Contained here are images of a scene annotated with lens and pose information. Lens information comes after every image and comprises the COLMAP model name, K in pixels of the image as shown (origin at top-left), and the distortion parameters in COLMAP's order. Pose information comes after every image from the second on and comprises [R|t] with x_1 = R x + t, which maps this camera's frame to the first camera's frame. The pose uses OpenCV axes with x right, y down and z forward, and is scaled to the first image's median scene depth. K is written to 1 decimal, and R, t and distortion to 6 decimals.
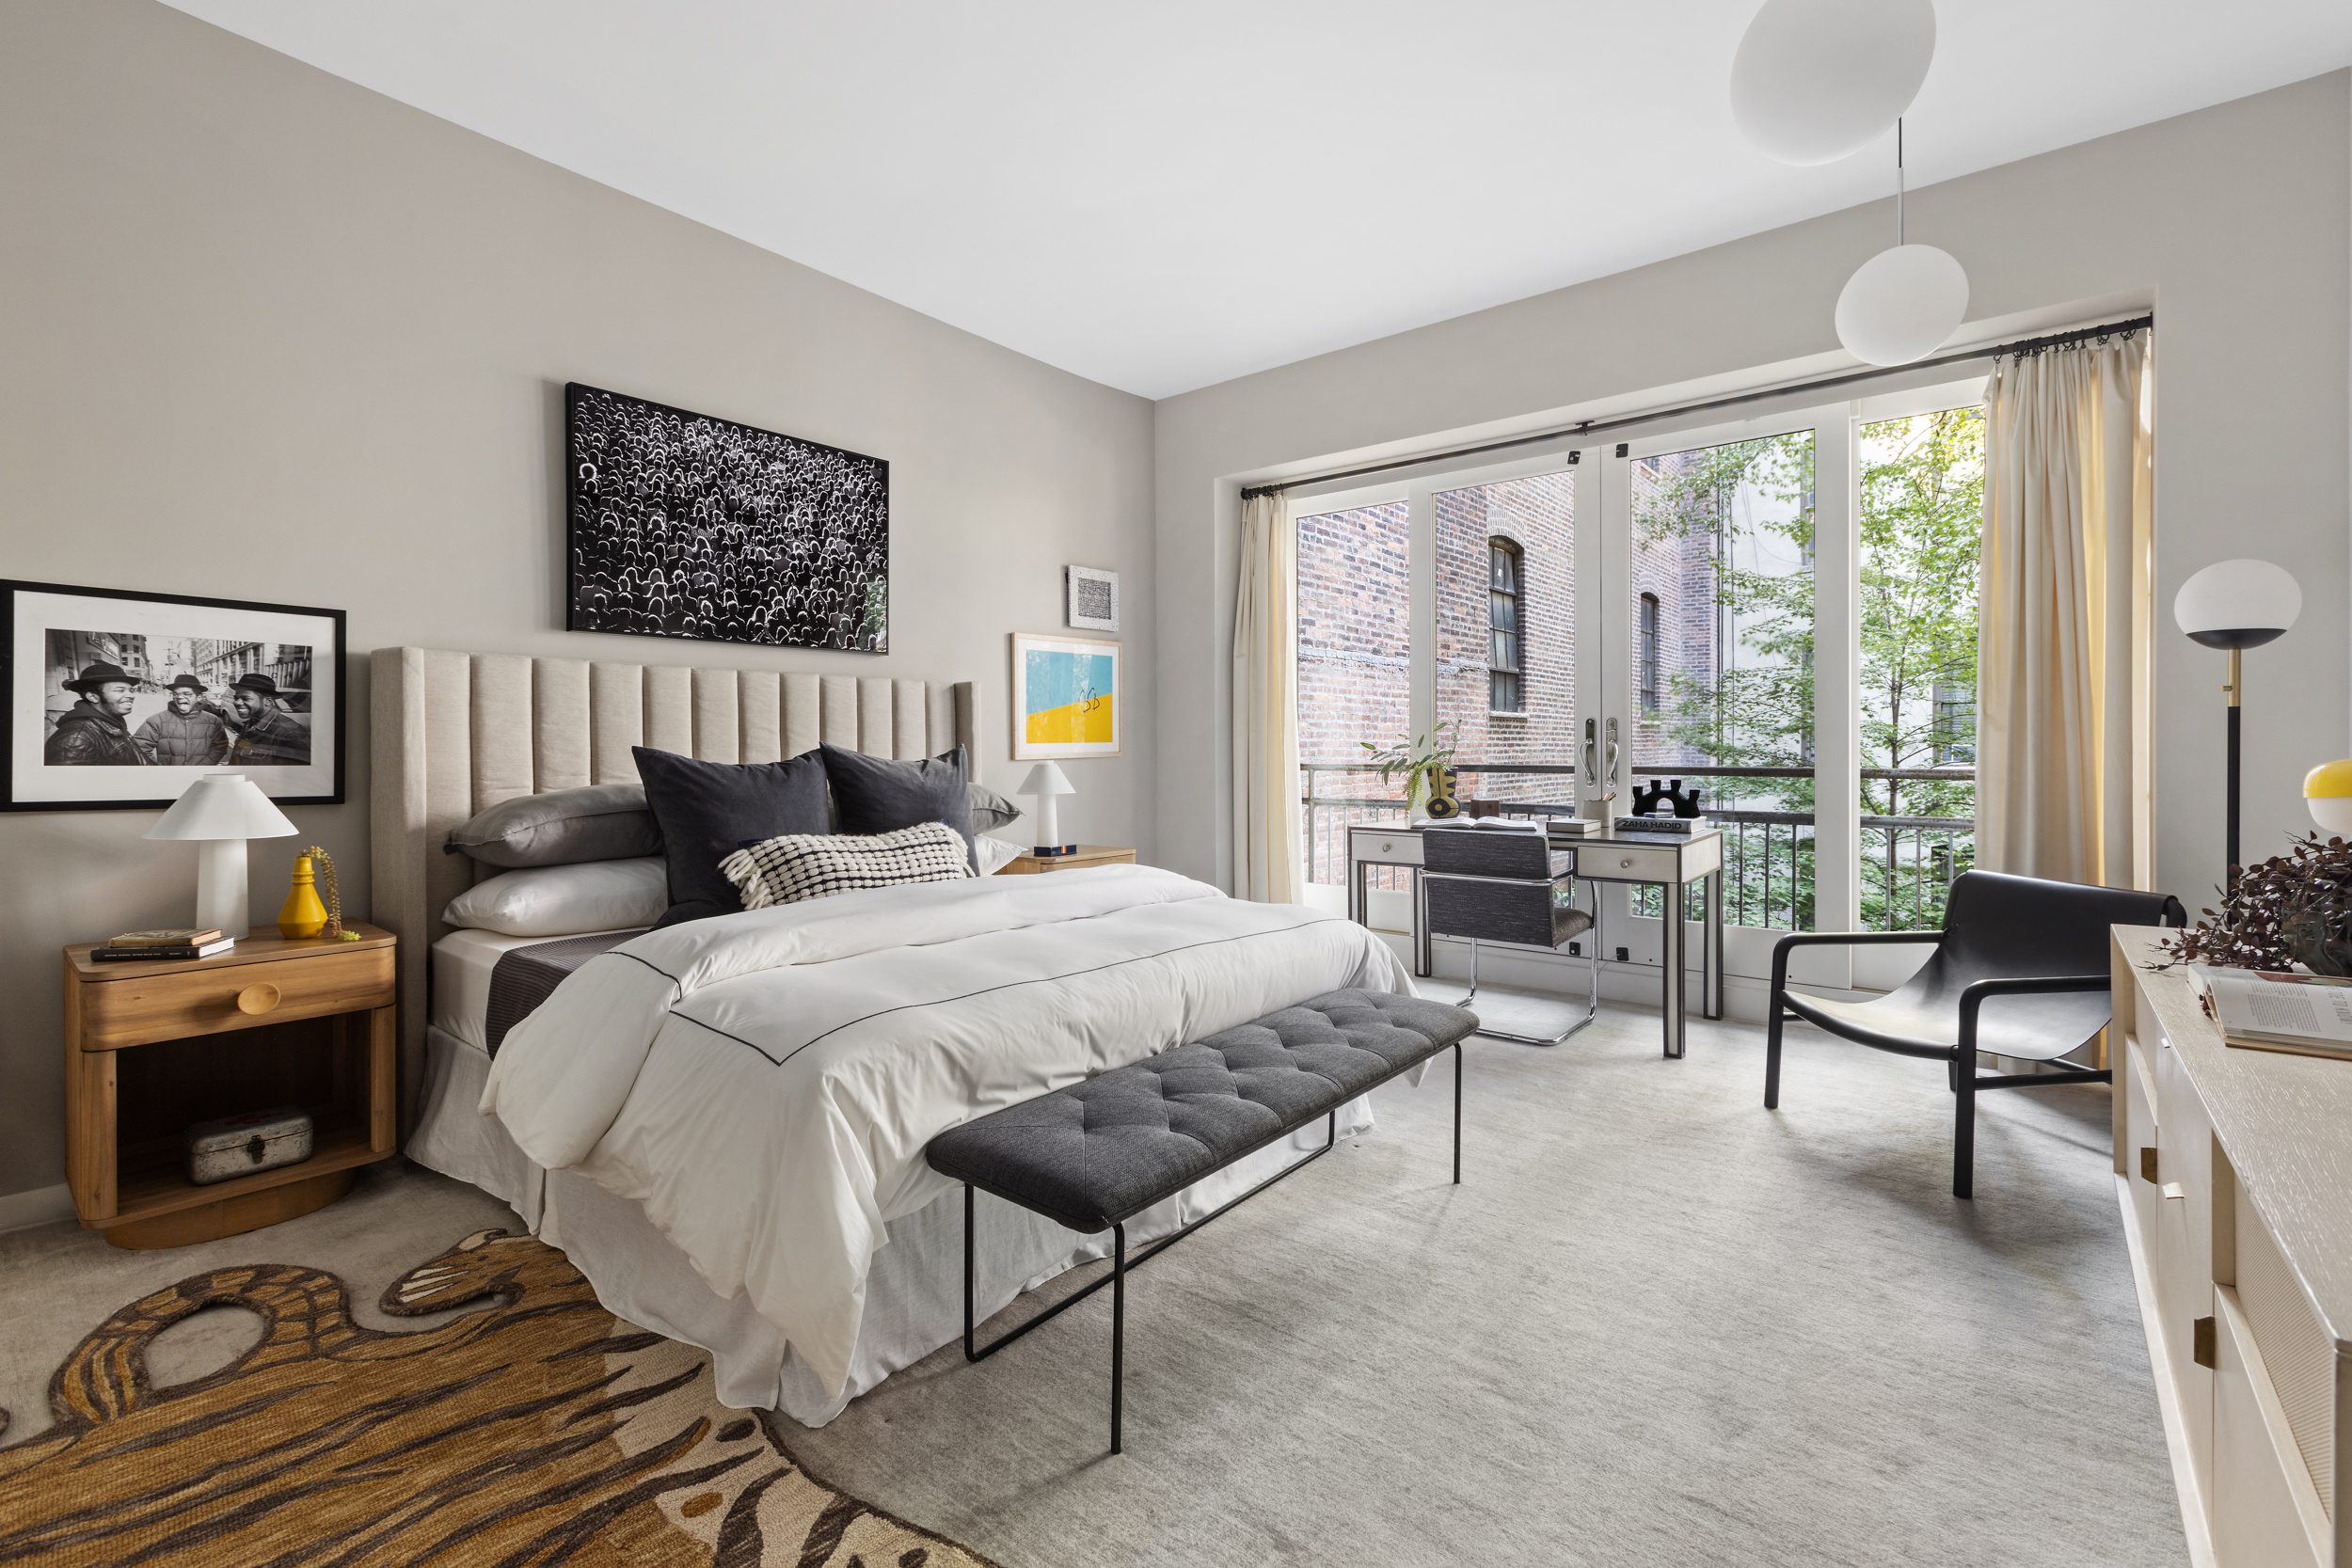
lens RADIAL K [[1024.5, 0, 1176.3], [0, 1024.5, 763.8], [0, 0, 1]] dist [-0.002499, -0.000969]
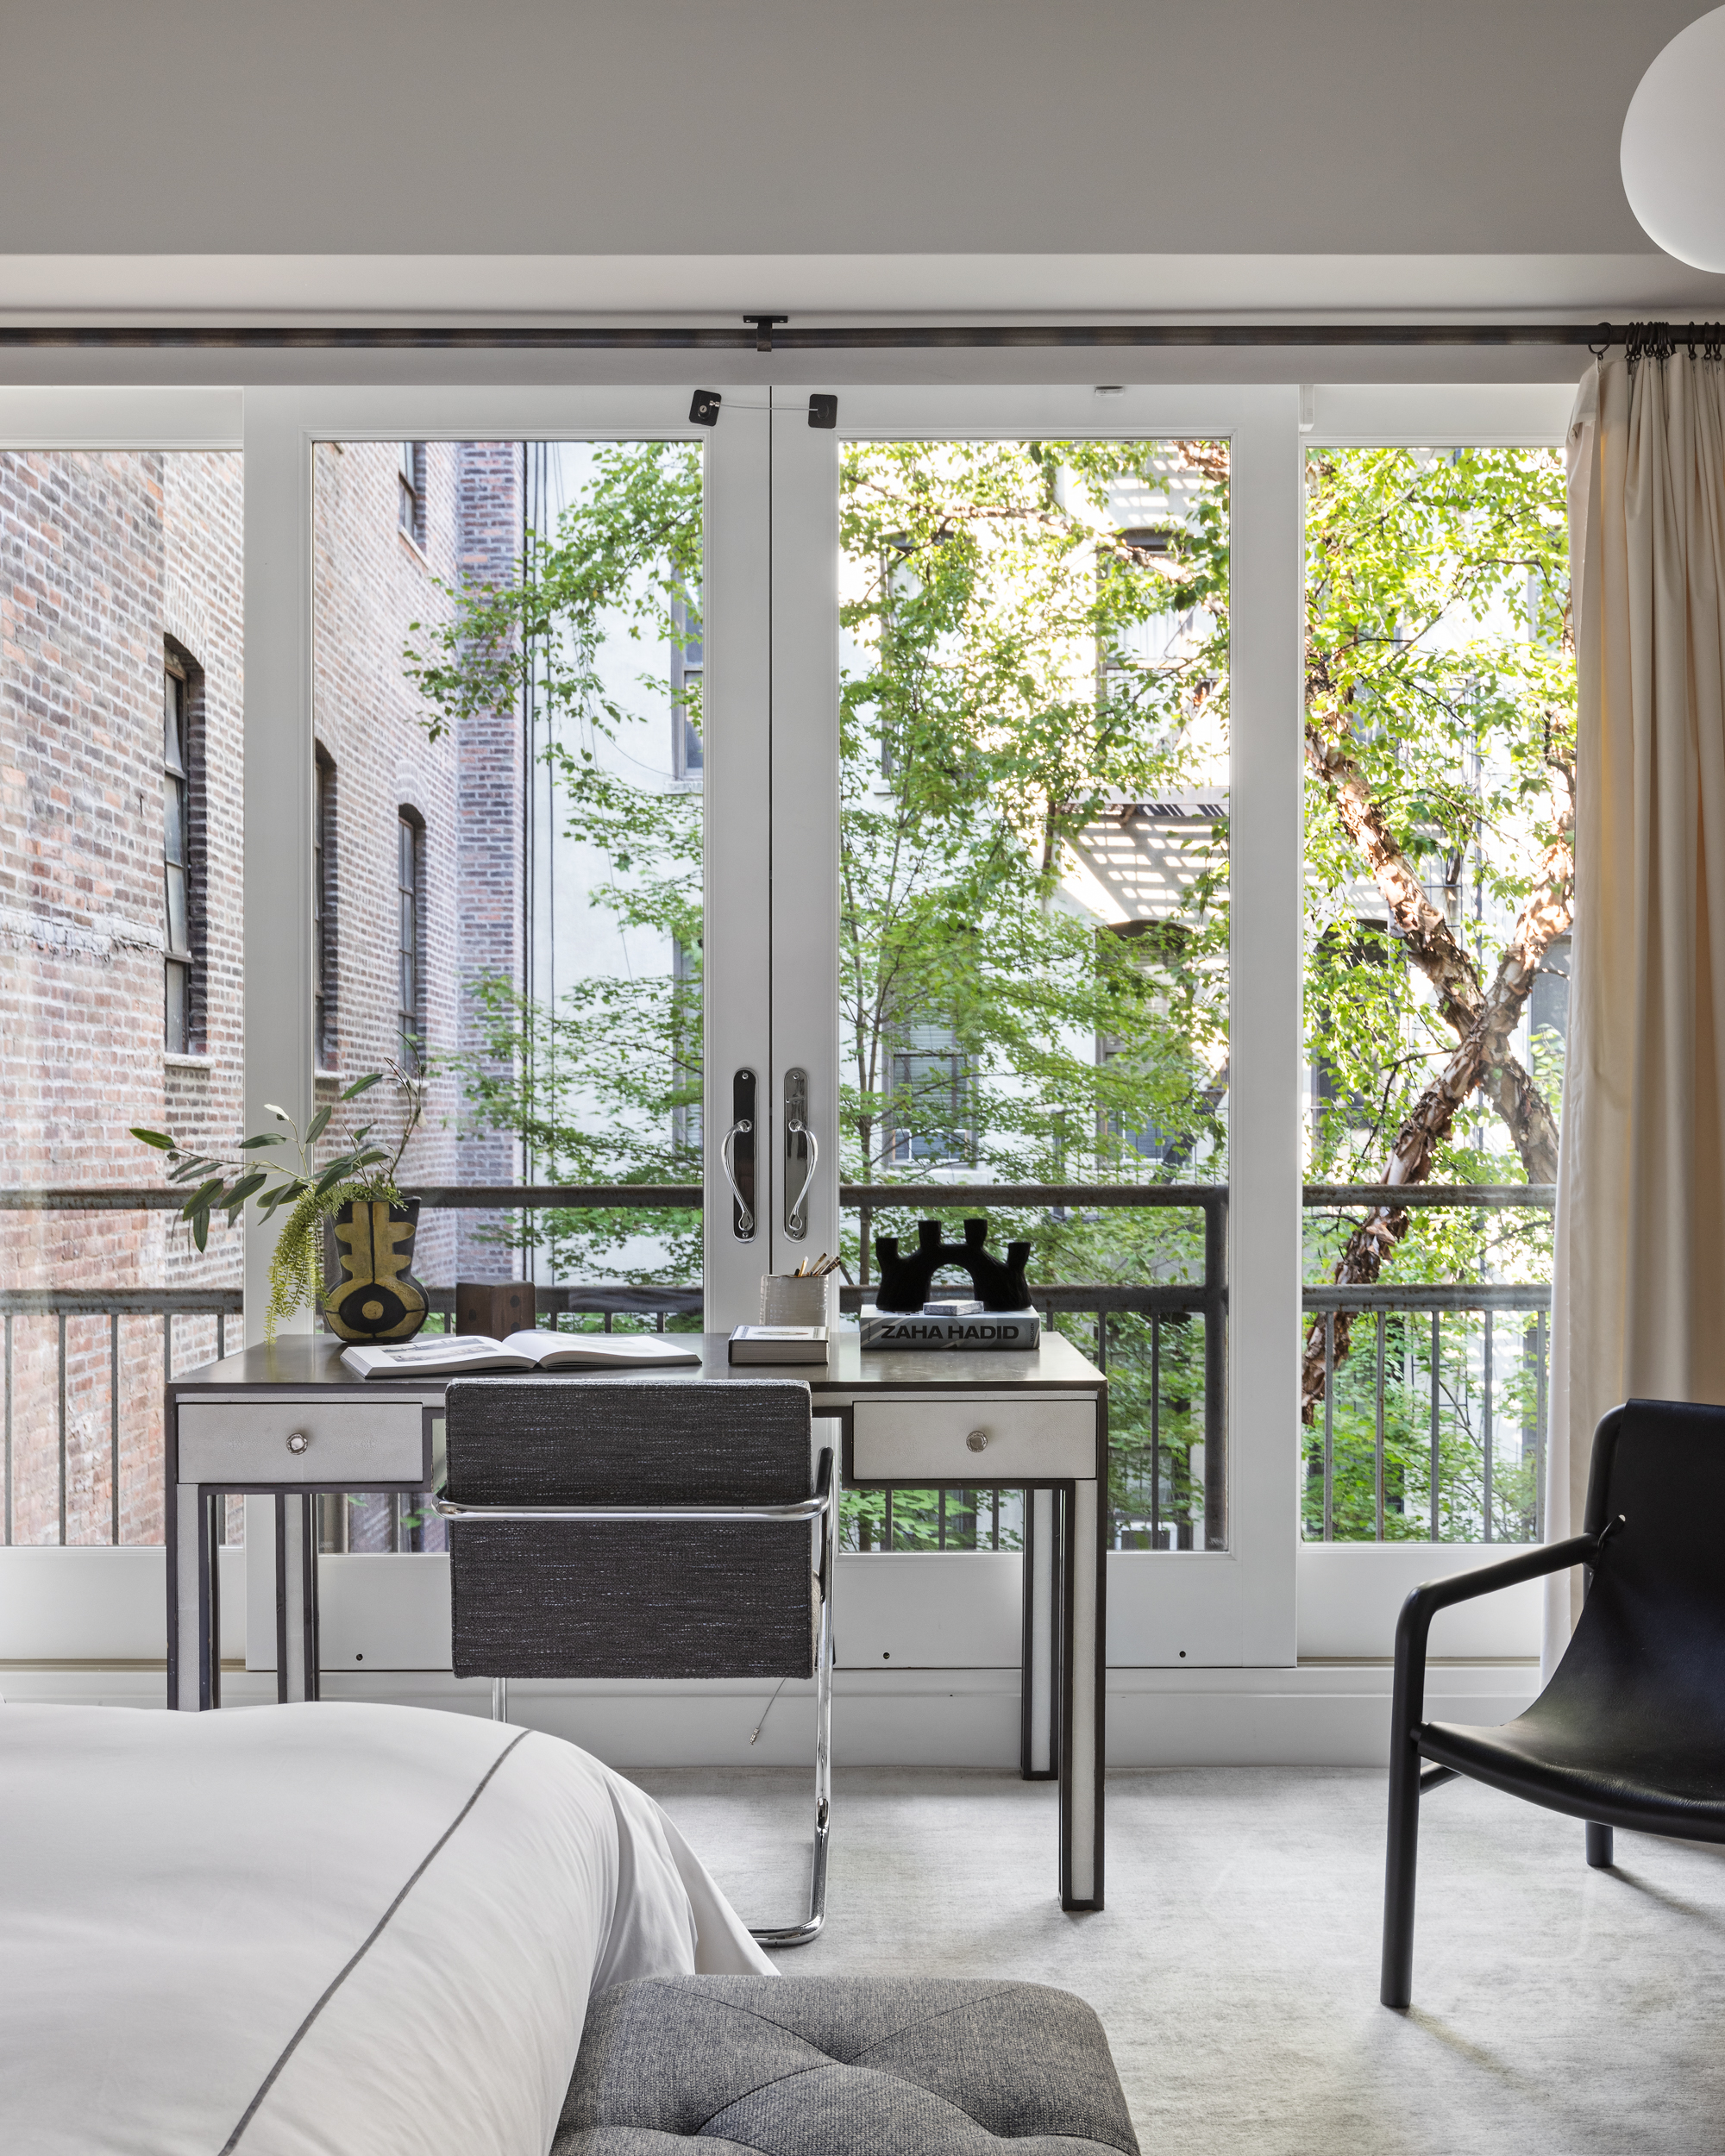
lens RADIAL K [[2225.9, 0, 841.6], [0, 2225.9, 1154.0], [0, 0, 1]] dist [-0.019996, 0.000000]
pose [[0.773296, -0.006521, 0.634011, -0.120210], [0.010585, 0.999941, -0.002627, -0.008680], [-0.633956, 0.008742, 0.773319, 0.319027]]
